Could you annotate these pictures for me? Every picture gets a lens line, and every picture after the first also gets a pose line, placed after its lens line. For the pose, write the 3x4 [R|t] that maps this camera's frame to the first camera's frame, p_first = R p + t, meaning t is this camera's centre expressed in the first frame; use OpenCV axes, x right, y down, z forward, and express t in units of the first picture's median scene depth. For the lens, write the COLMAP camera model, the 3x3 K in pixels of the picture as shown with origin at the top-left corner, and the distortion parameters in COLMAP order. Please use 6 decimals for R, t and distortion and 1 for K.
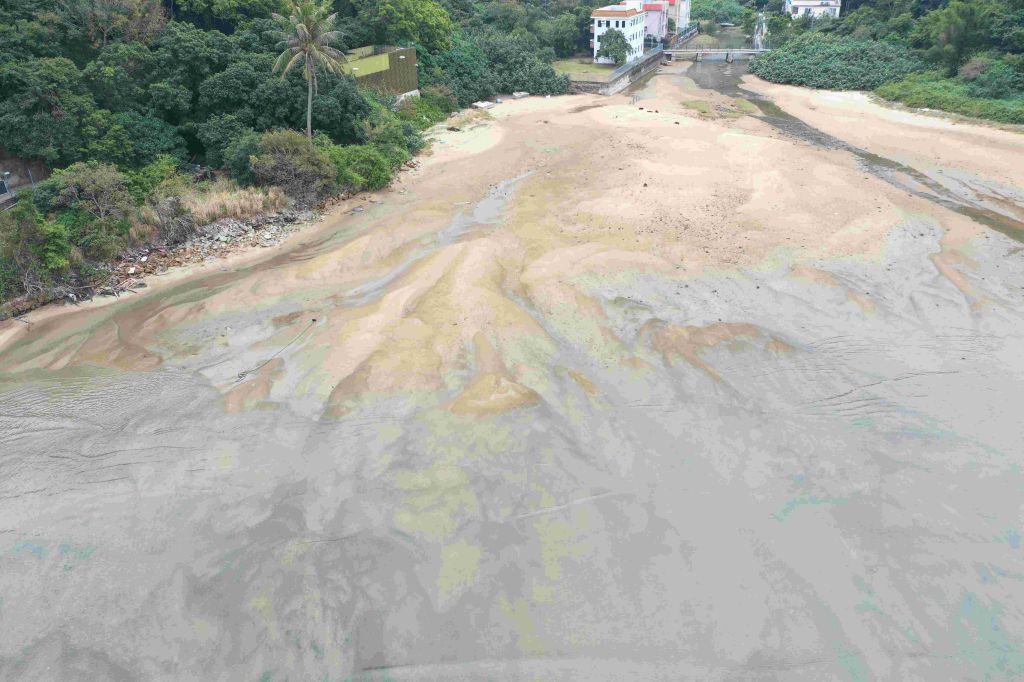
lens RADIAL K [[837.8, 0, 512.0], [0, 837.8, 341.0], [0, 0, 1]] dist [-0.012664, 0.000729]
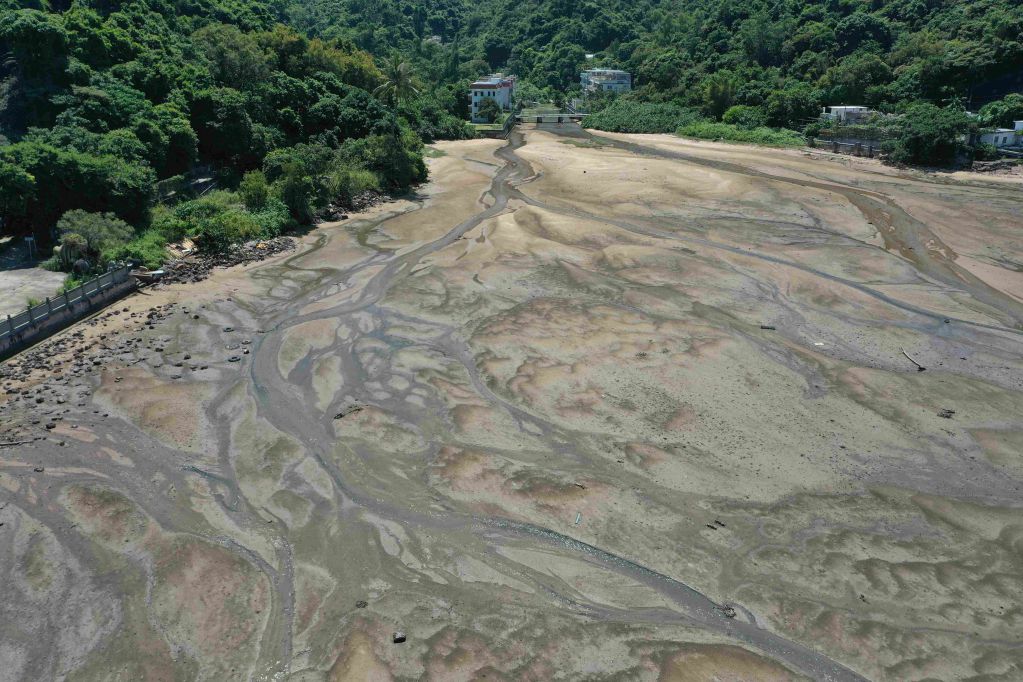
lens RADIAL K [[840.1, 0, 508.3], [0, 840.1, 337.1], [0, 0, 1]] dist [0.004833, -0.000150]
pose [[0.950151, -0.083225, 0.300476, -0.340744], [0.119870, 0.987155, -0.105628, 0.192316], [-0.287826, 0.136380, 0.947922, -0.306348]]
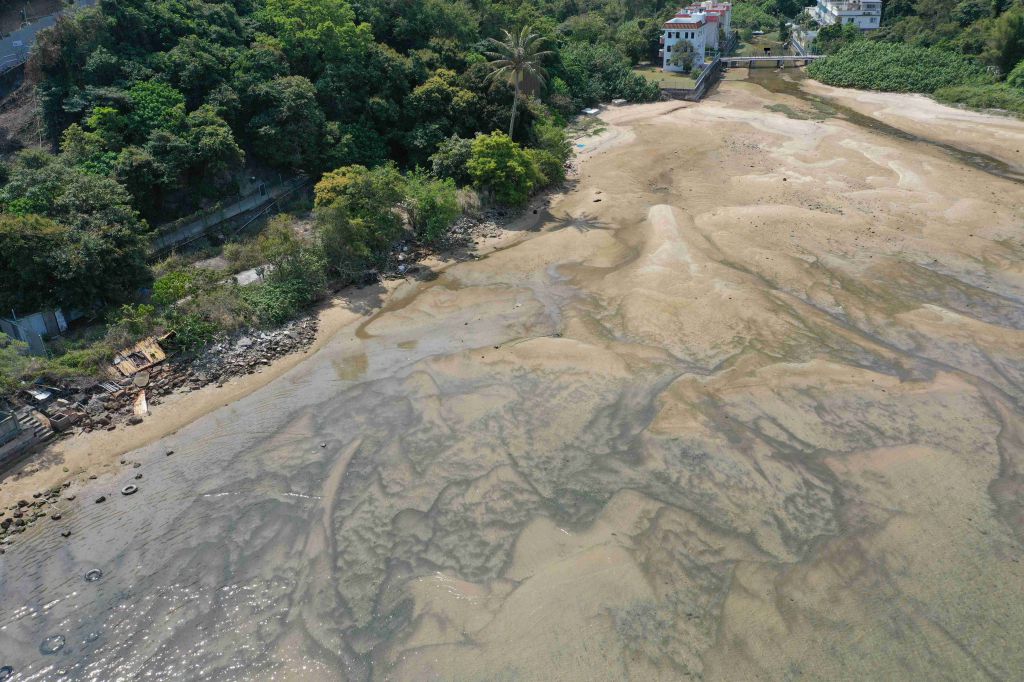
lens RADIAL K [[840.9, 0, 508.8], [0, 840.9, 337.0], [0, 0, 1]] dist [0.004833, -0.000150]
pose [[0.998664, -0.026853, 0.044153, -0.193202], [0.027277, 0.999587, -0.009020, 0.022154], [-0.043892, 0.010212, 0.998984, -0.099457]]
